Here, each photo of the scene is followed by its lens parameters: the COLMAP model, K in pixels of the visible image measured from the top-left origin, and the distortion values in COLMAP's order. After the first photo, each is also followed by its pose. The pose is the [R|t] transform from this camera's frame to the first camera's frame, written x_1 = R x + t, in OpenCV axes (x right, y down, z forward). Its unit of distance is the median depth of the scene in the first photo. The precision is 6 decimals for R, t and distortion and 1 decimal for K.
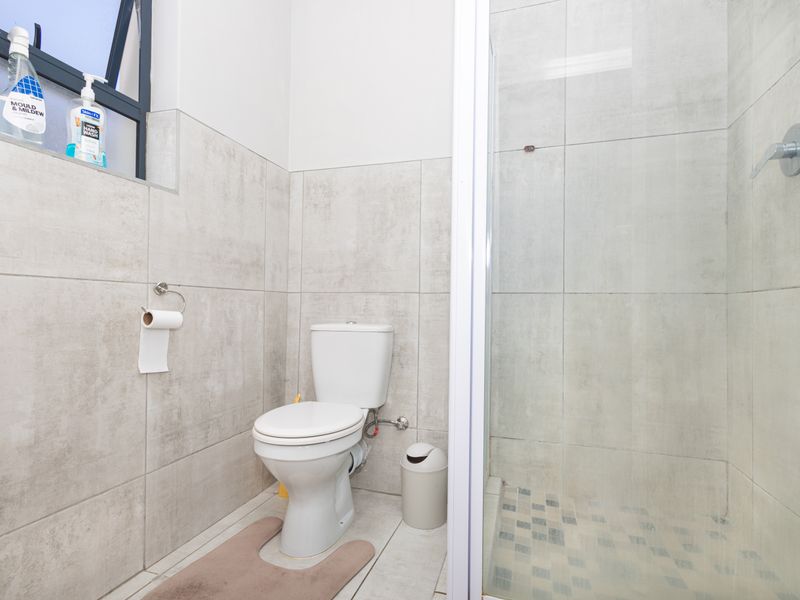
lens RADIAL K [[421.8, 0, 389.1], [0, 421.8, 301.3], [0, 0, 1]] dist [0.002769, -0.003214]
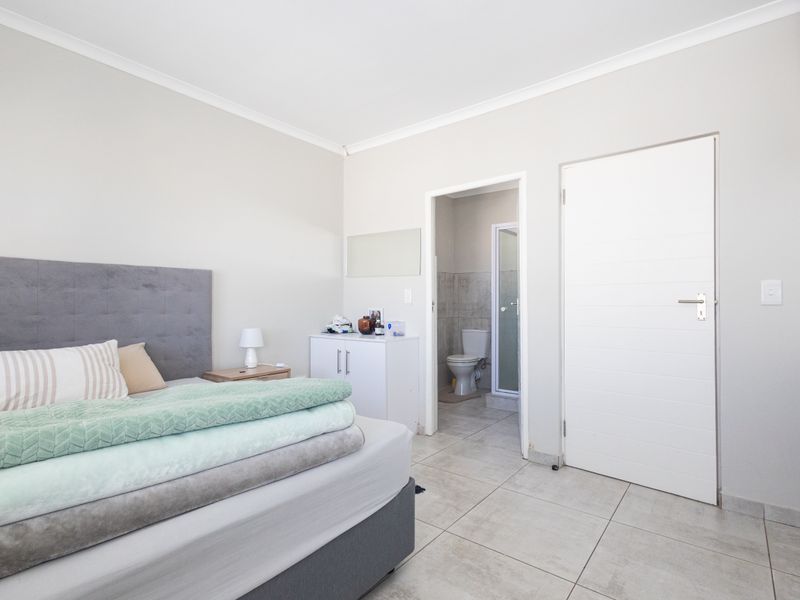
lens RADIAL K [[421.9, 0, 400.1], [0, 421.9, 299.1], [0, 0, 1]] dist [0.000950, 0.000020]
pose [[0.942796, -0.014048, -0.333075, 0.483735], [0.017338, 0.999826, 0.006908, -0.228116], [0.332920, -0.012288, 0.942875, -2.367436]]
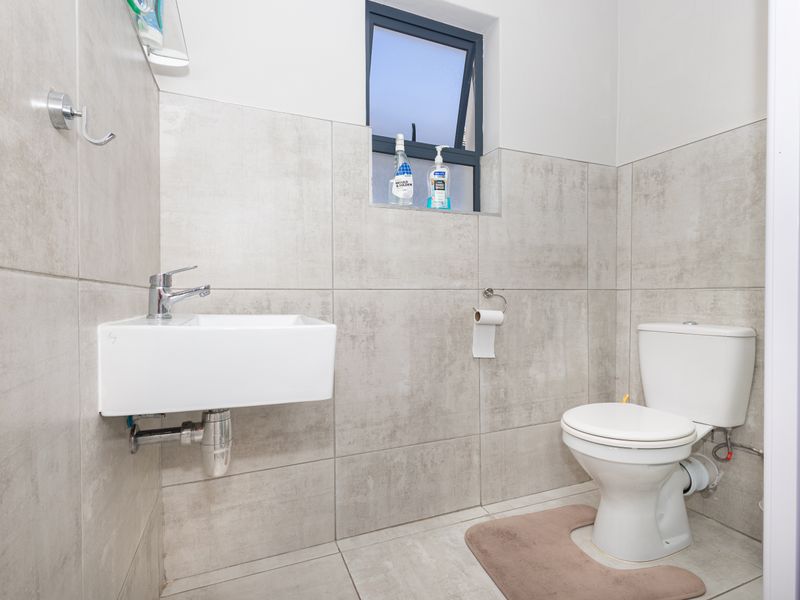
lens RADIAL K [[388.6, 0, 388.3], [0, 388.6, 295.9], [0, 0, 1]] dist [-0.005375, -0.001382]
pose [[0.640791, -0.012899, -0.767607, 0.156207], [0.022553, 0.999744, 0.002028, -0.027587], [0.767384, -0.018611, 0.640918, 0.007482]]
